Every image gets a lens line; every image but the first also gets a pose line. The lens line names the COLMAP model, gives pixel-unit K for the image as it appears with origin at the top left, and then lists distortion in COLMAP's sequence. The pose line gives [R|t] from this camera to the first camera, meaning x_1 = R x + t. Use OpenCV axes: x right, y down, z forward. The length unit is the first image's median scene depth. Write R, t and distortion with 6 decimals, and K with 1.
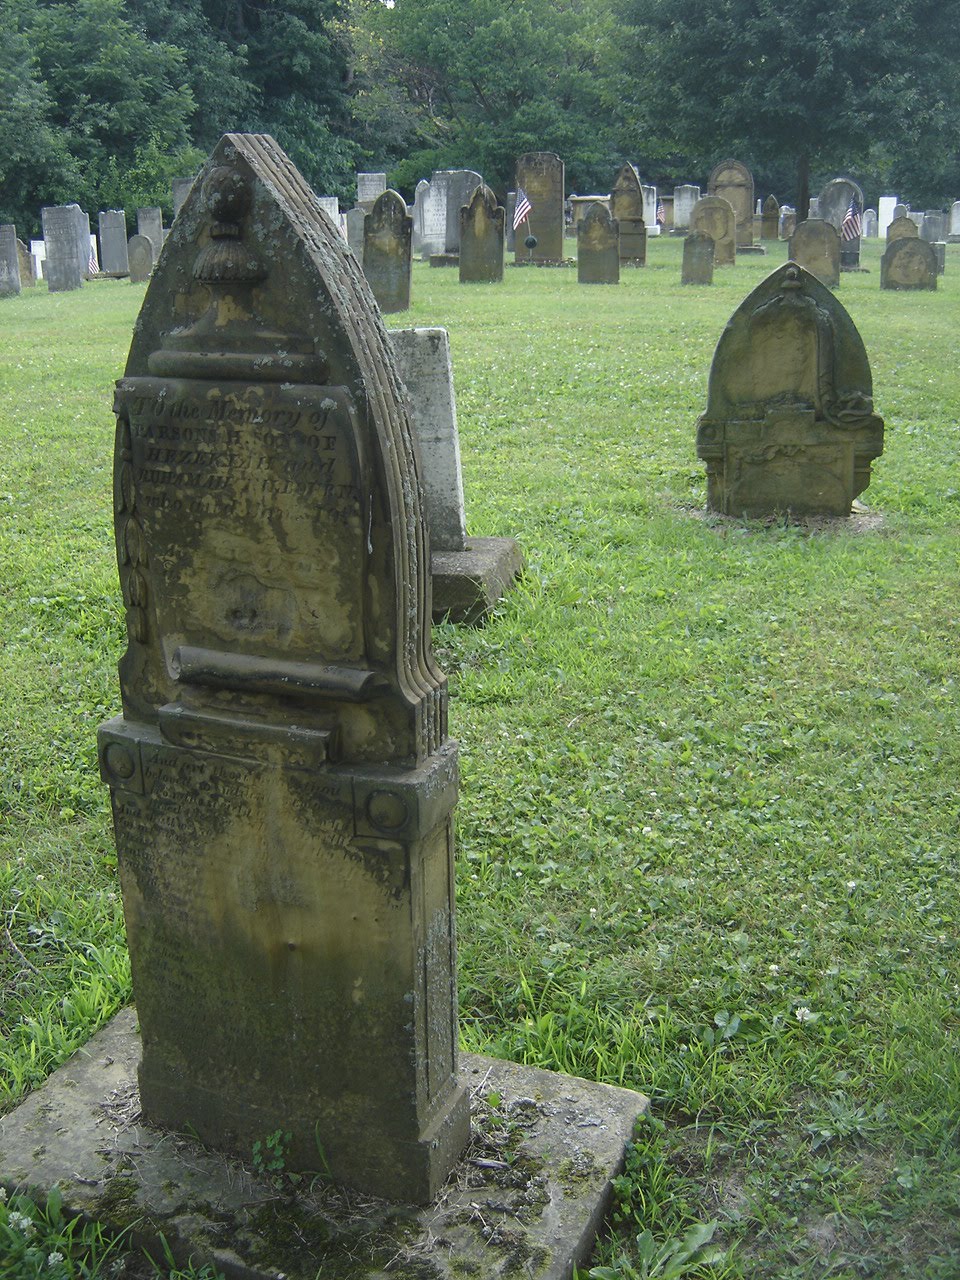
lens RADIAL K [[1412.5, 0, 474.6], [0, 1412.5, 635.3], [0, 0, 1]] dist [-0.139689, 0.000000]
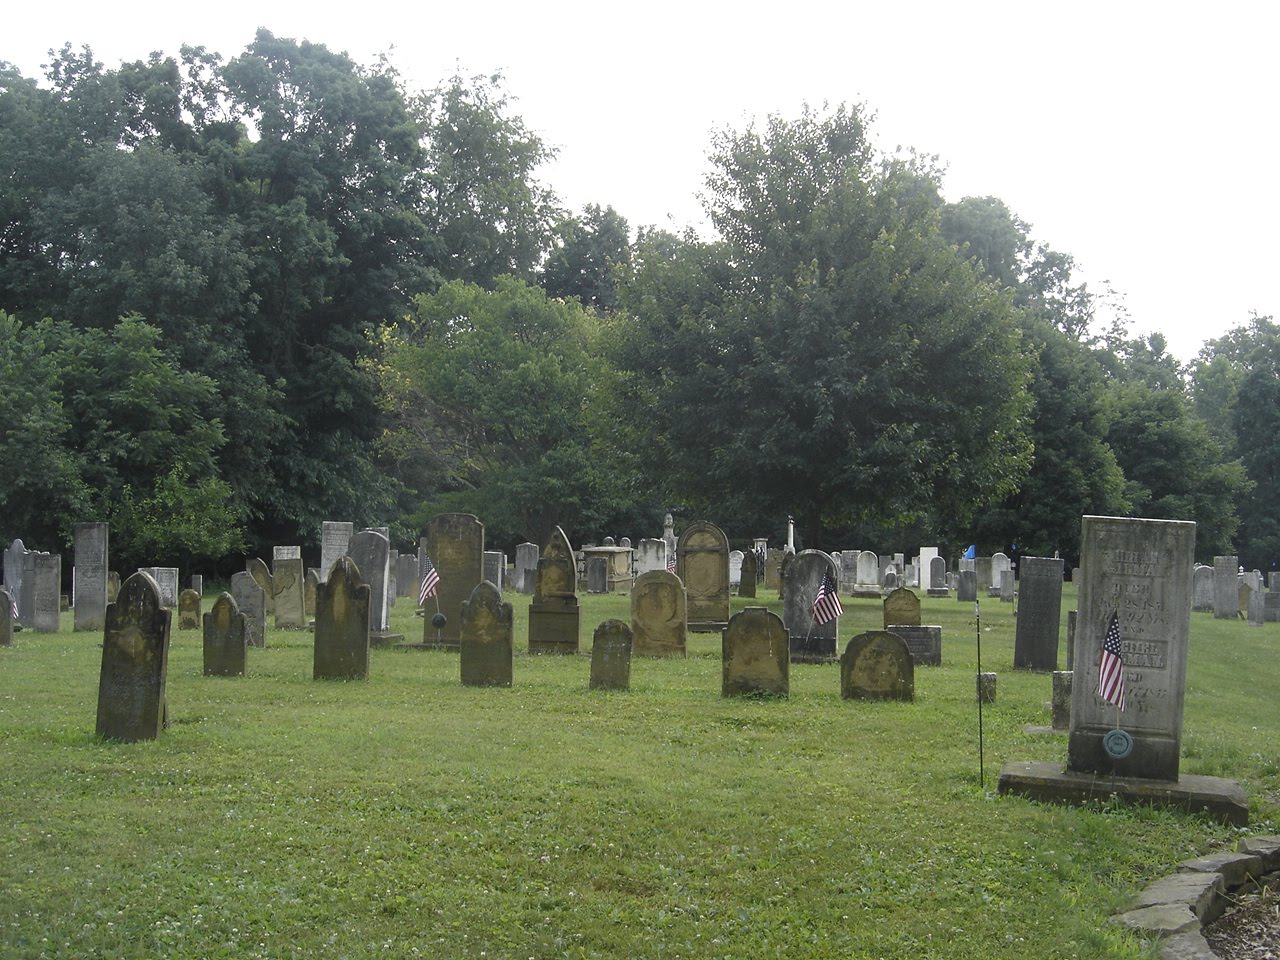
lens RADIAL K [[1412.5, 0, 643.3], [0, 1412.5, 483.8], [0, 0, 1]] dist [-0.139689, 0.000000]
pose [[0.998022, 0.025775, 0.057342, 0.081505], [-0.005250, 0.943078, -0.332531, -0.061469], [-0.062649, 0.331572, 0.941348, 0.139598]]
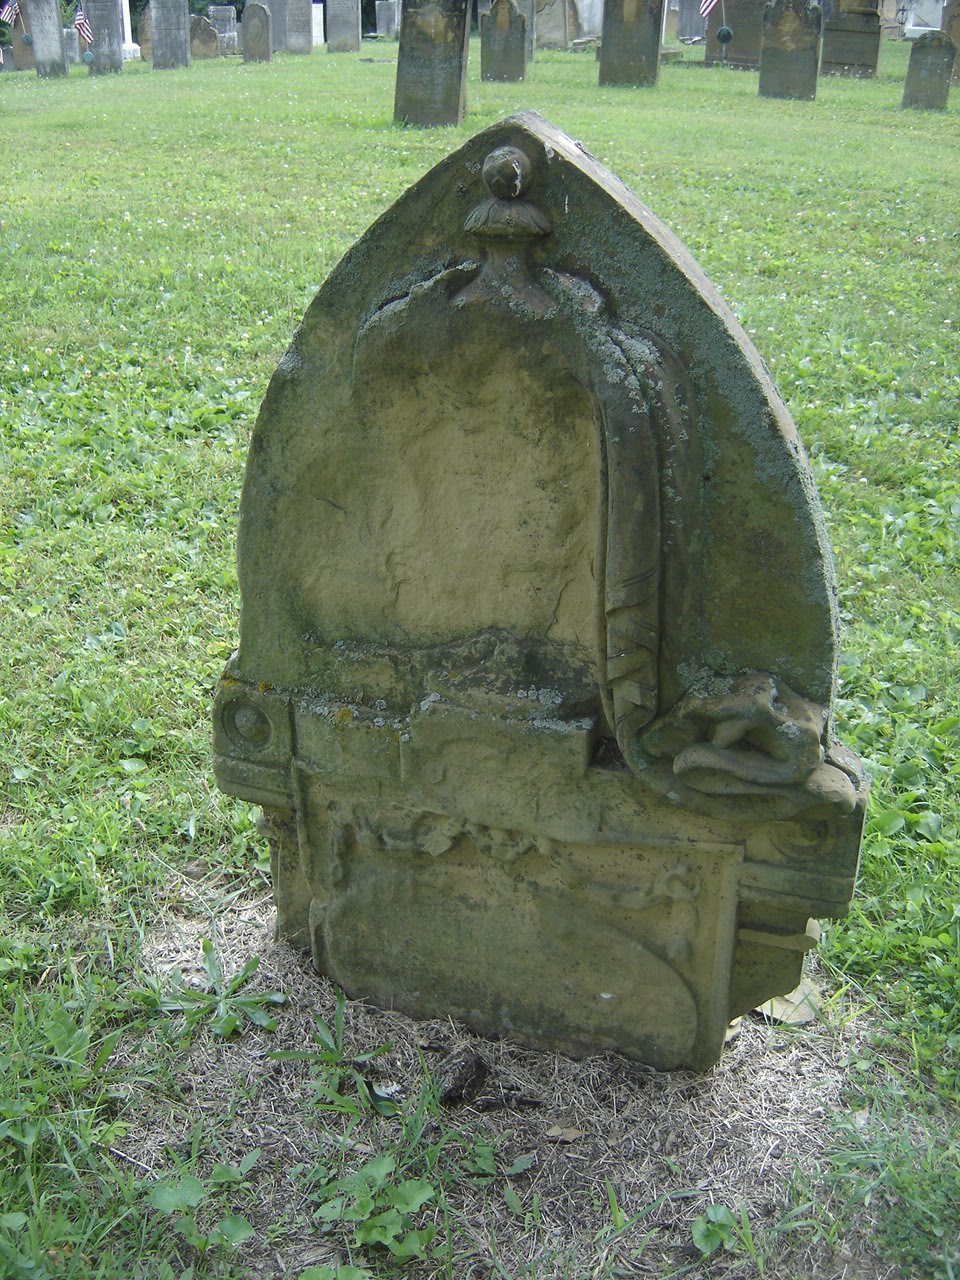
lens RADIAL K [[1412.5, 0, 455.9], [0, 1412.5, 636.8], [0, 0, 1]] dist [-0.139689, 0.000000]
pose [[0.974860, 0.120291, -0.187559, 0.056250], [-0.092096, 0.984016, 0.152415, -0.045244], [0.202895, -0.131309, 0.970356, 0.158126]]
